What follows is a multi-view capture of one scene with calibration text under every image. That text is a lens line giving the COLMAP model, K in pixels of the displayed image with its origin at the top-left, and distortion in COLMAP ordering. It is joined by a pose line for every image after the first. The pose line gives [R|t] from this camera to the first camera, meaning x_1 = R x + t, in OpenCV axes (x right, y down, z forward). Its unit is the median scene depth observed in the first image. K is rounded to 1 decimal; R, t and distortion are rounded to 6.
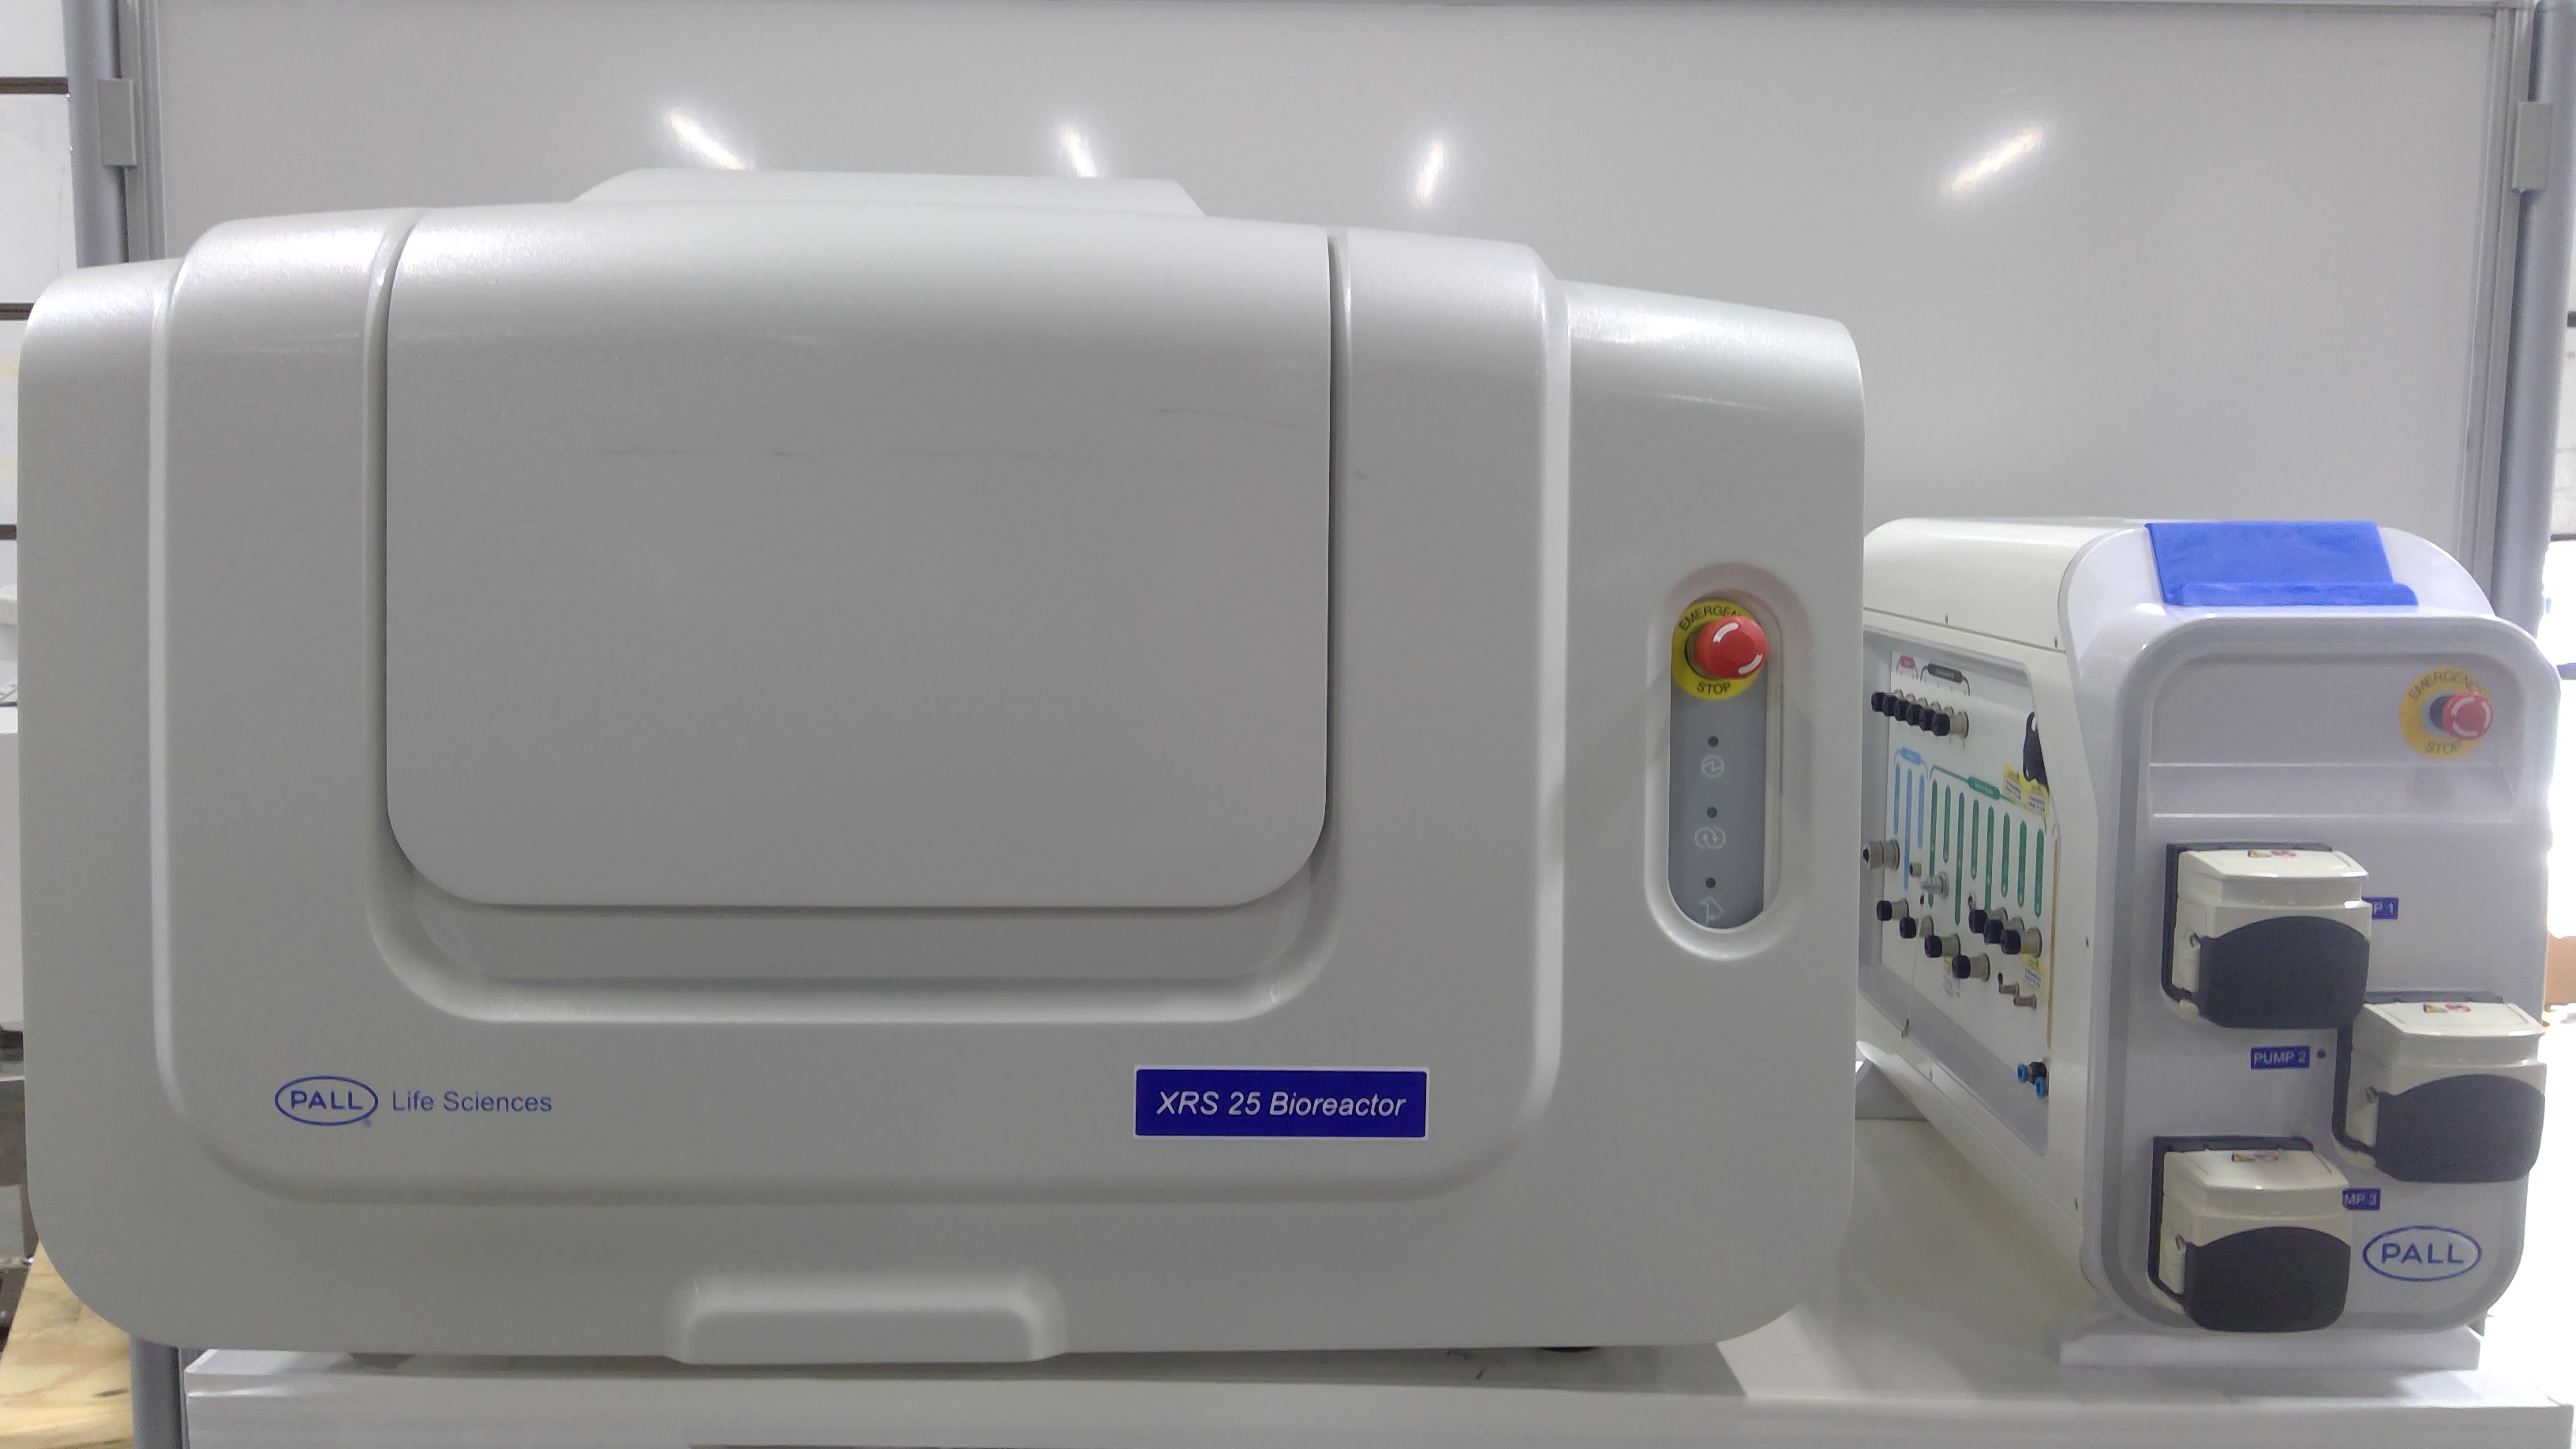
lens RADIAL K [[2125.1, 0, 1292.4], [0, 2125.1, 721.7], [0, 0, 1]] dist [0.048174, -0.009009]
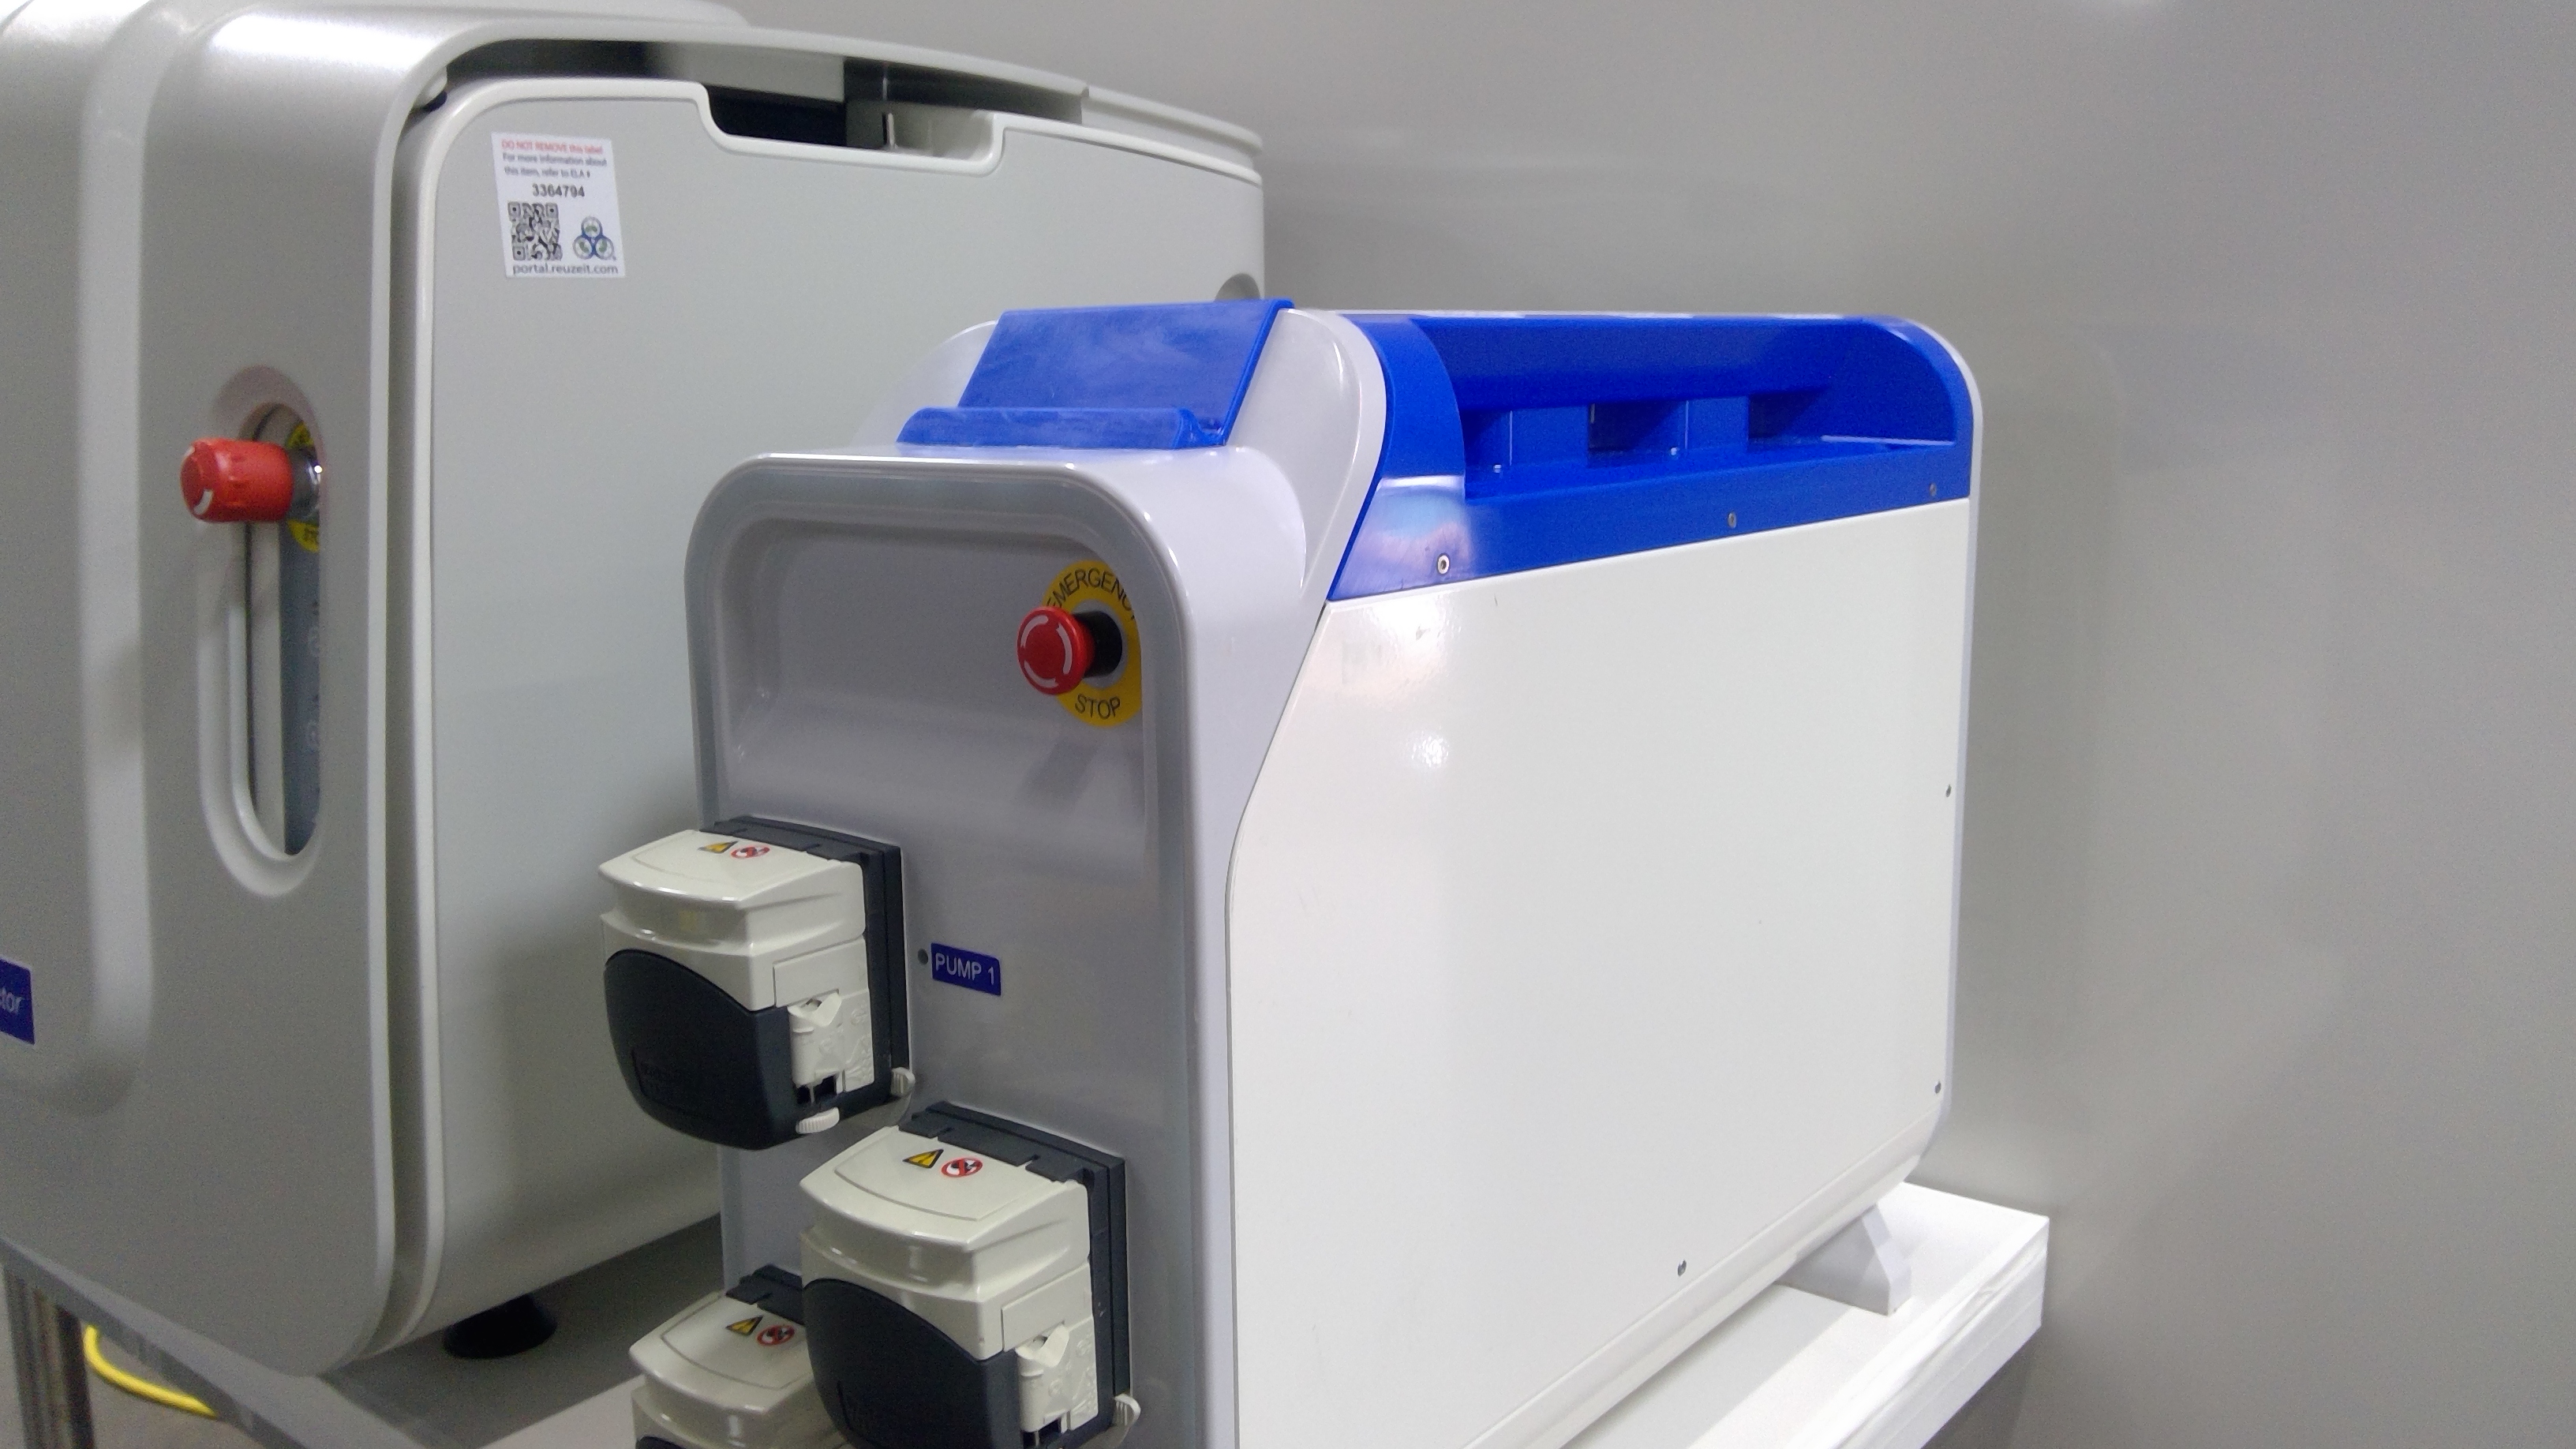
lens RADIAL K [[2125.1, 0, 1285.4], [0, 2125.1, 720.4], [0, 0, 1]] dist [0.048174, -0.009009]
pose [[0.766701, 0.094867, -0.634957, 0.939070], [-0.054099, 0.995051, 0.083343, -0.033364], [0.639721, -0.029549, 0.768039, 0.622385]]
